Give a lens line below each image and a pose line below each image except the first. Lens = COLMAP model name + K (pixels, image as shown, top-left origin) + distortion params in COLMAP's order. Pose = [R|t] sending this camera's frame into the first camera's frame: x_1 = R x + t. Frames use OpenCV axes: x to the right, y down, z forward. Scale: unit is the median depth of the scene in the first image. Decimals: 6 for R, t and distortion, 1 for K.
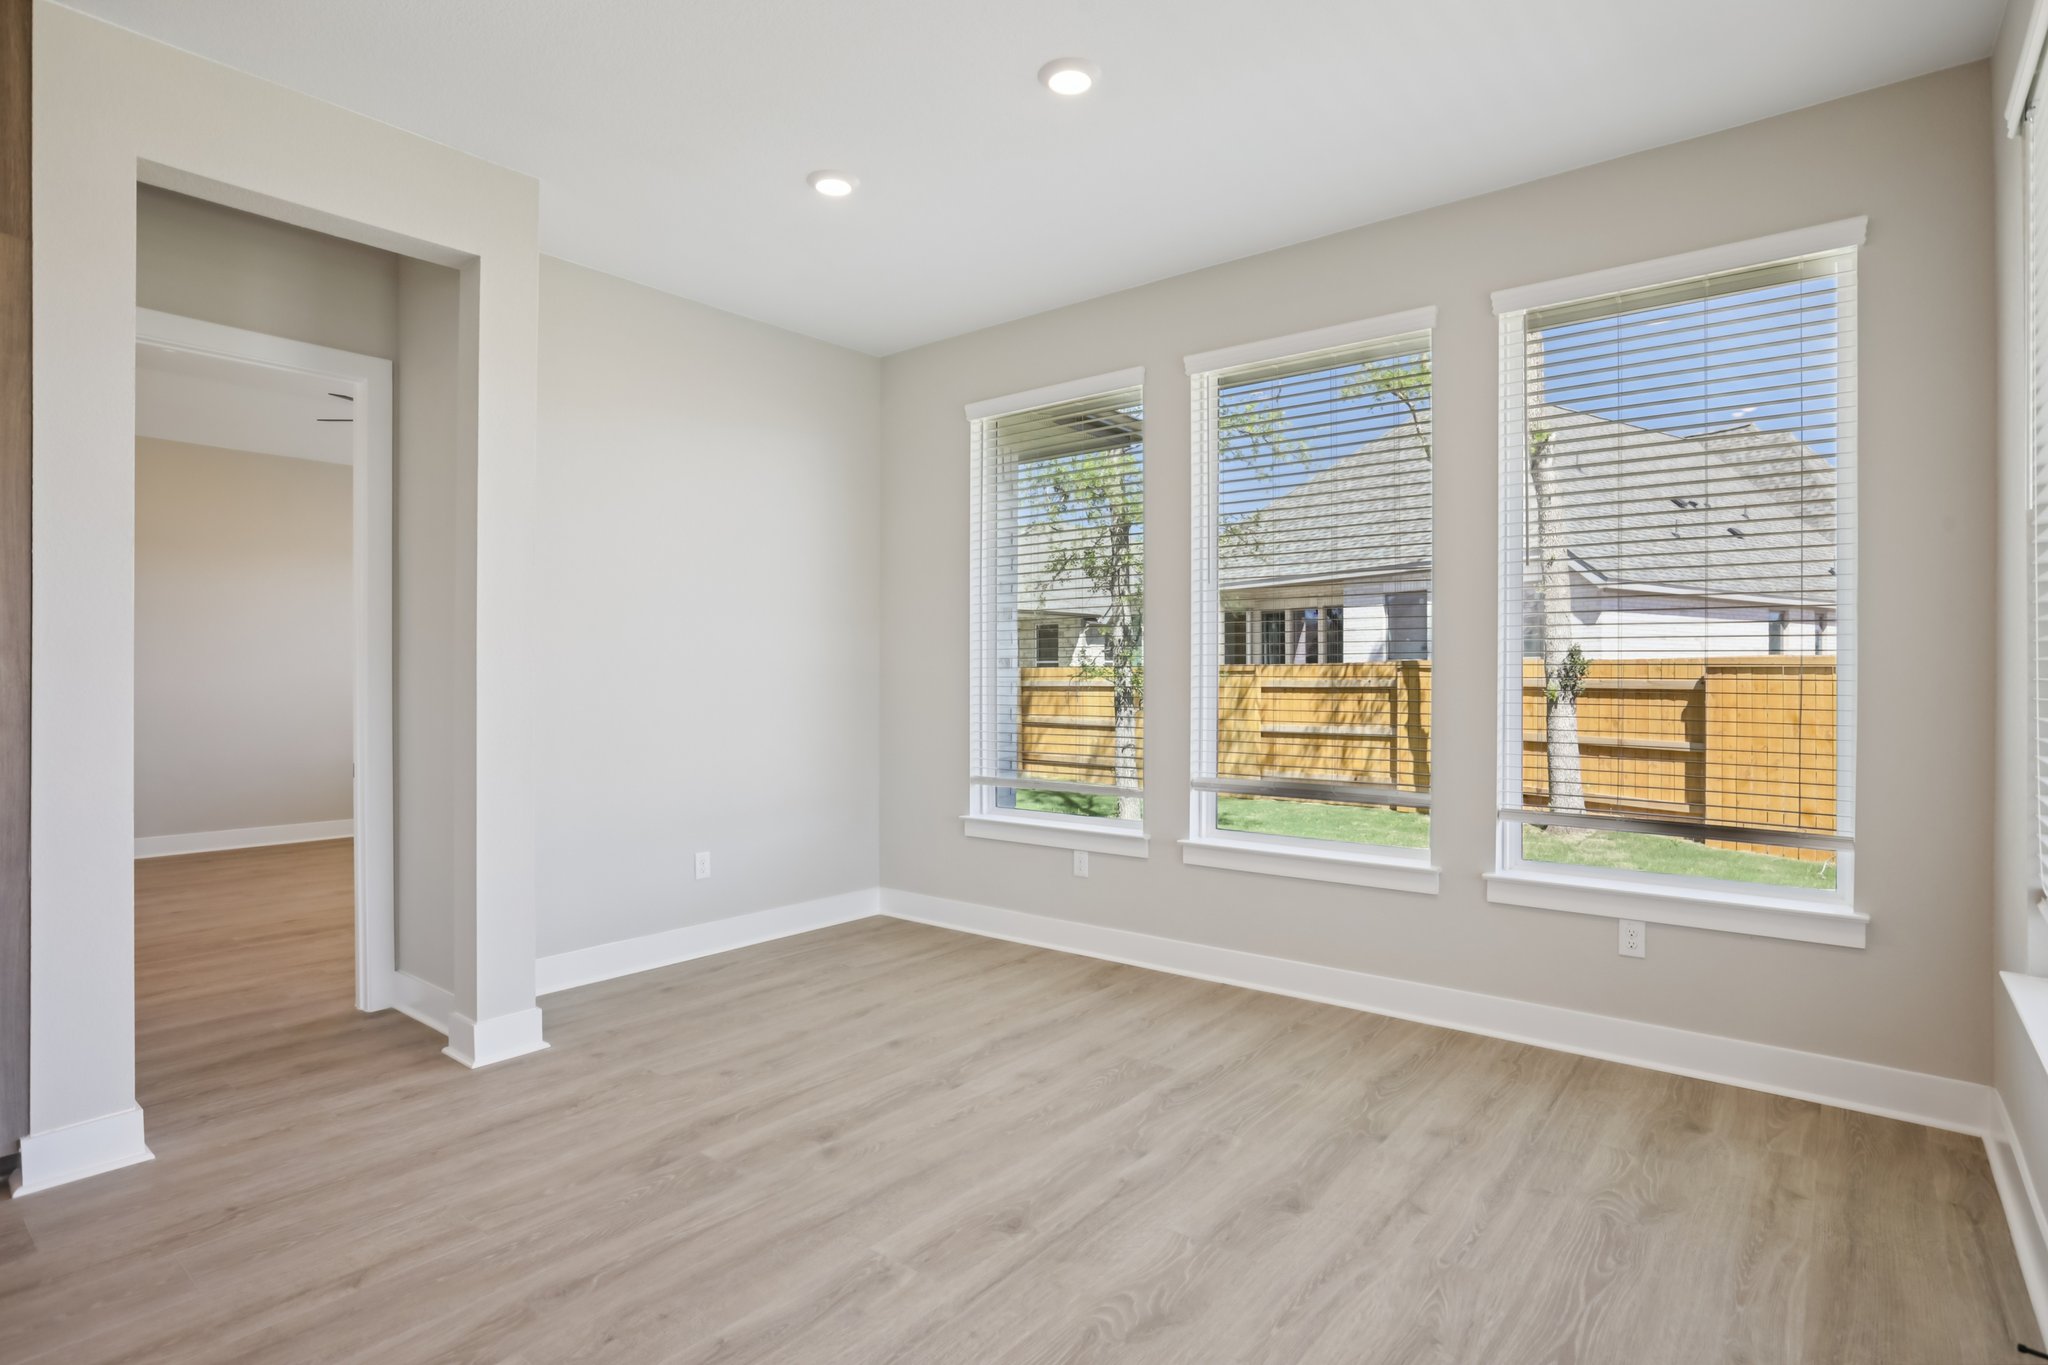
lens RADIAL K [[1054.5, 0, 1024.0], [0, 1054.5, 682.5], [0, 0, 1]] dist [-0.002897, -0.000383]
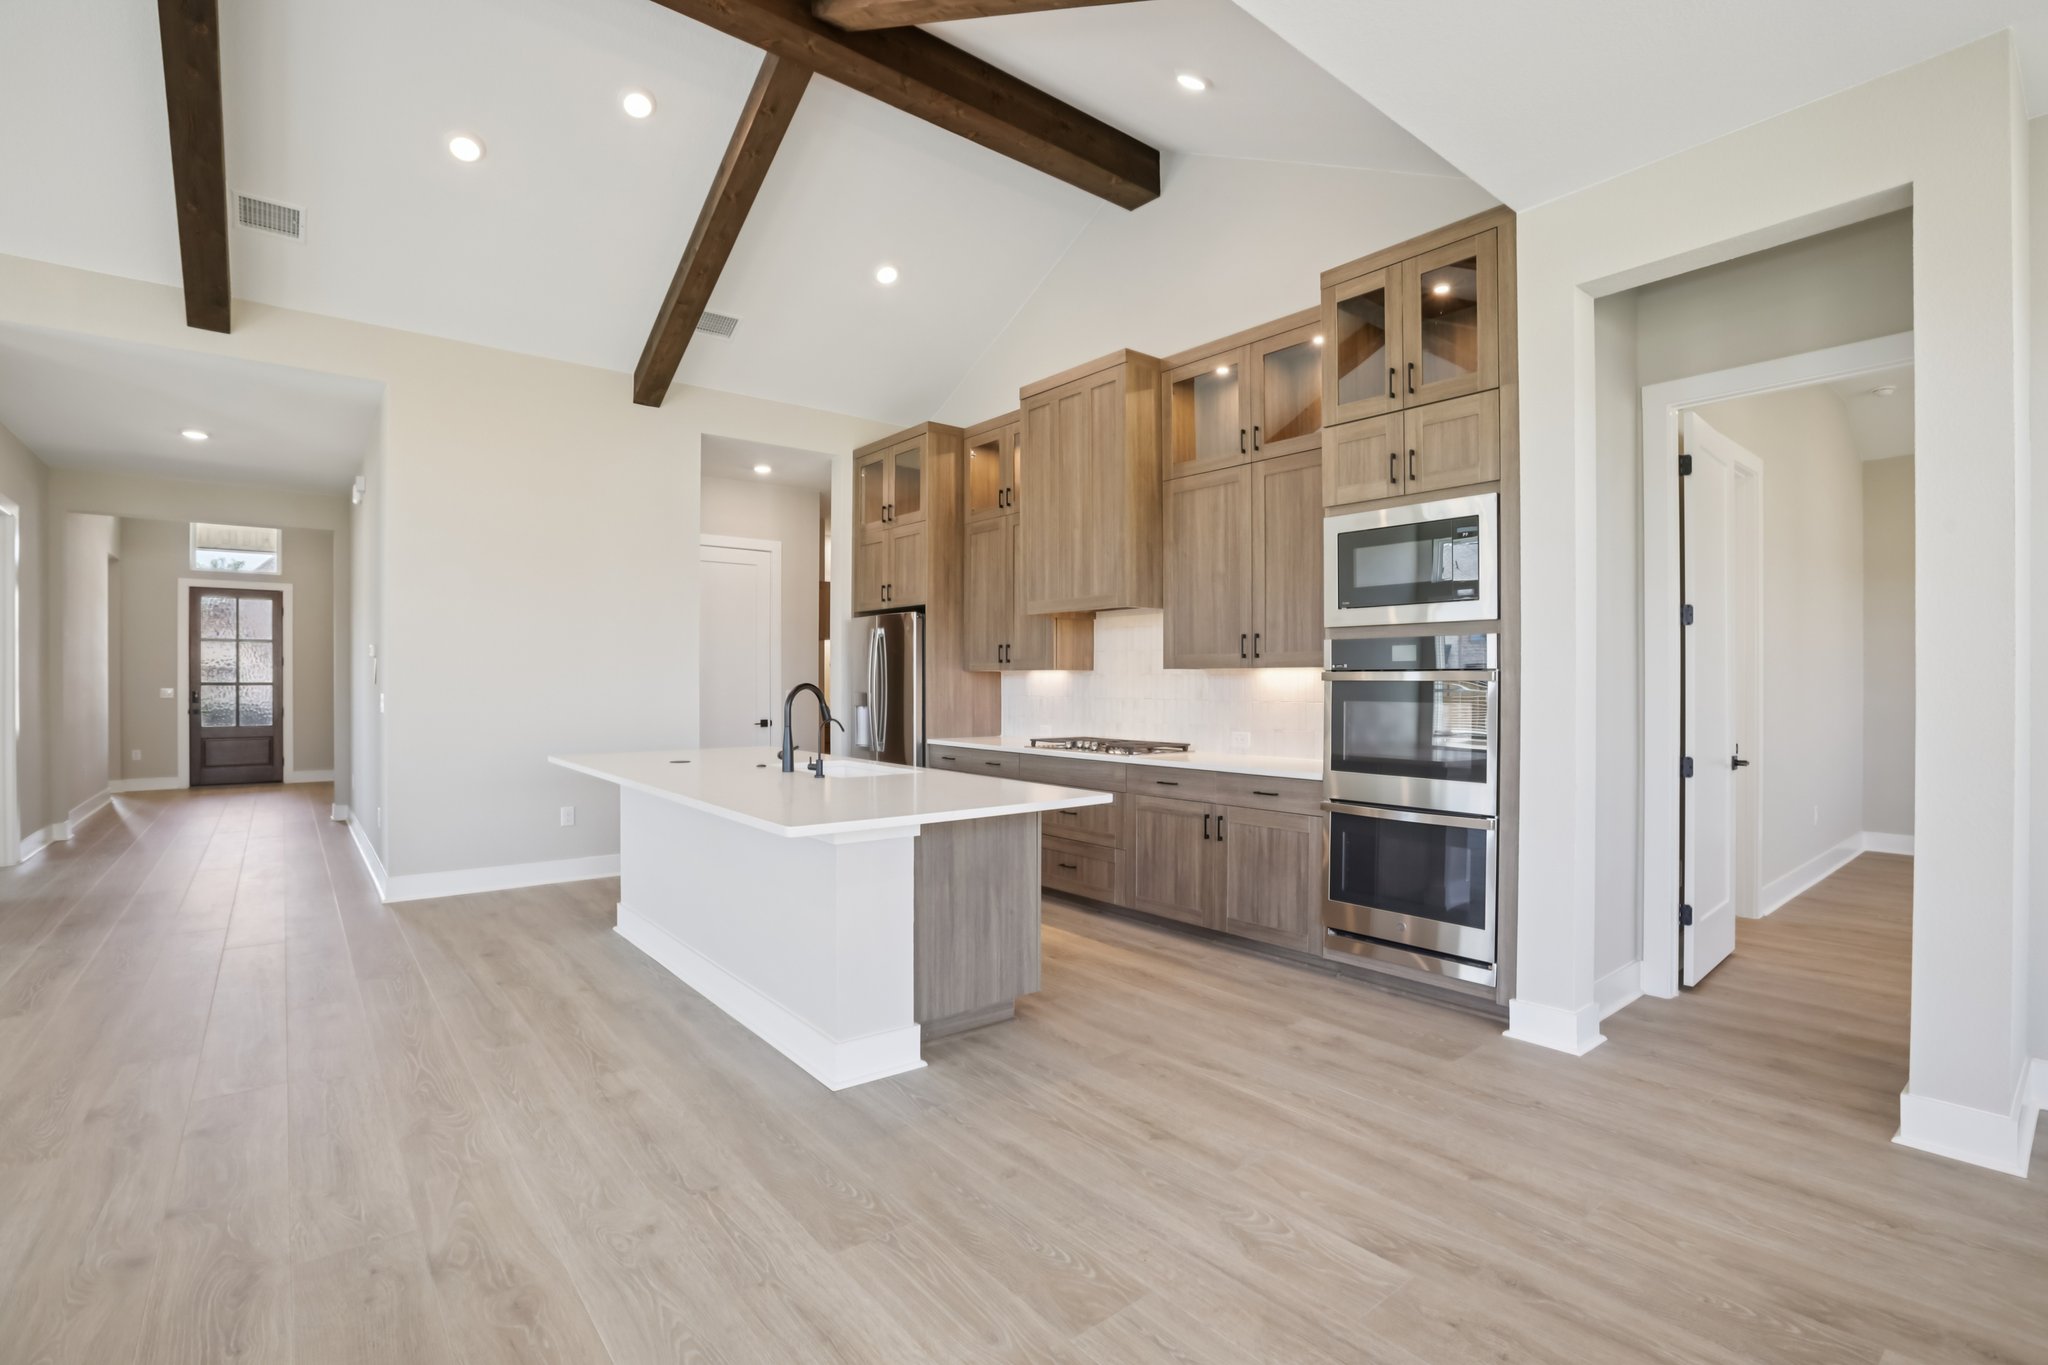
lens RADIAL K [[956.2, 0, 1022.6], [0, 956.2, 636.6], [0, 0, 1]] dist [0.000201, -0.000165]
pose [[-0.206615, -0.045311, -0.977372, 0.461210], [0.000516, 0.998922, -0.046419, -0.004057], [0.978422, -0.010095, -0.206369, 0.567225]]
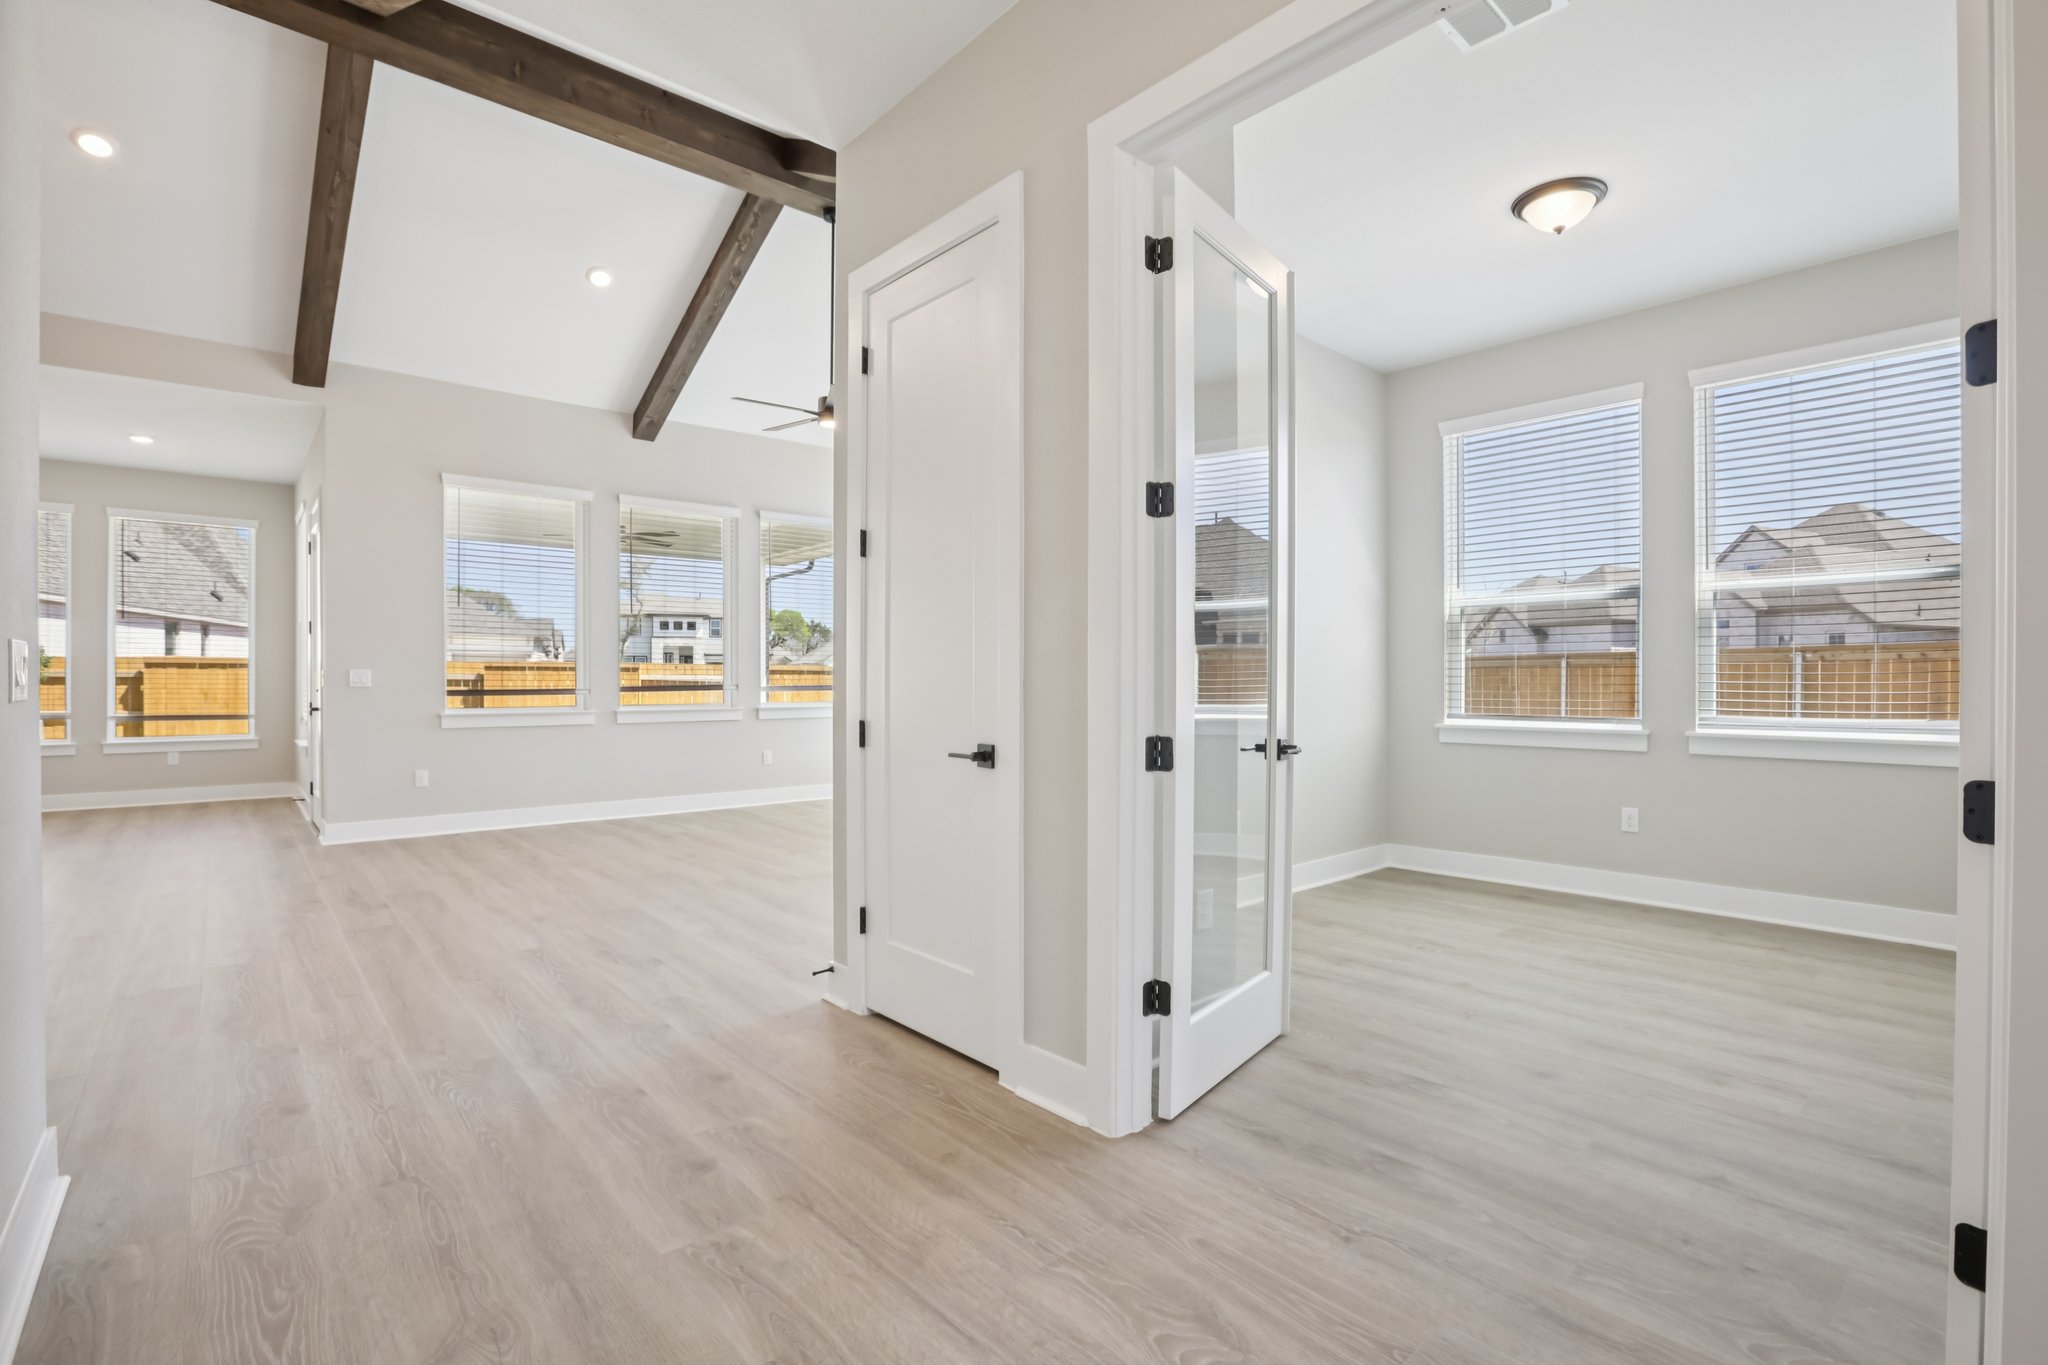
lens RADIAL K [[941.0, 0, 1024.0], [0, 941.0, 682.5], [0, 0, 1]] dist [-0.026421, -0.000066]
pose [[0.181026, -0.000566, 0.983478, -0.475897], [-0.004414, 0.999989, 0.001387, 0.006431], [-0.983468, -0.004592, 0.181022, -0.557133]]
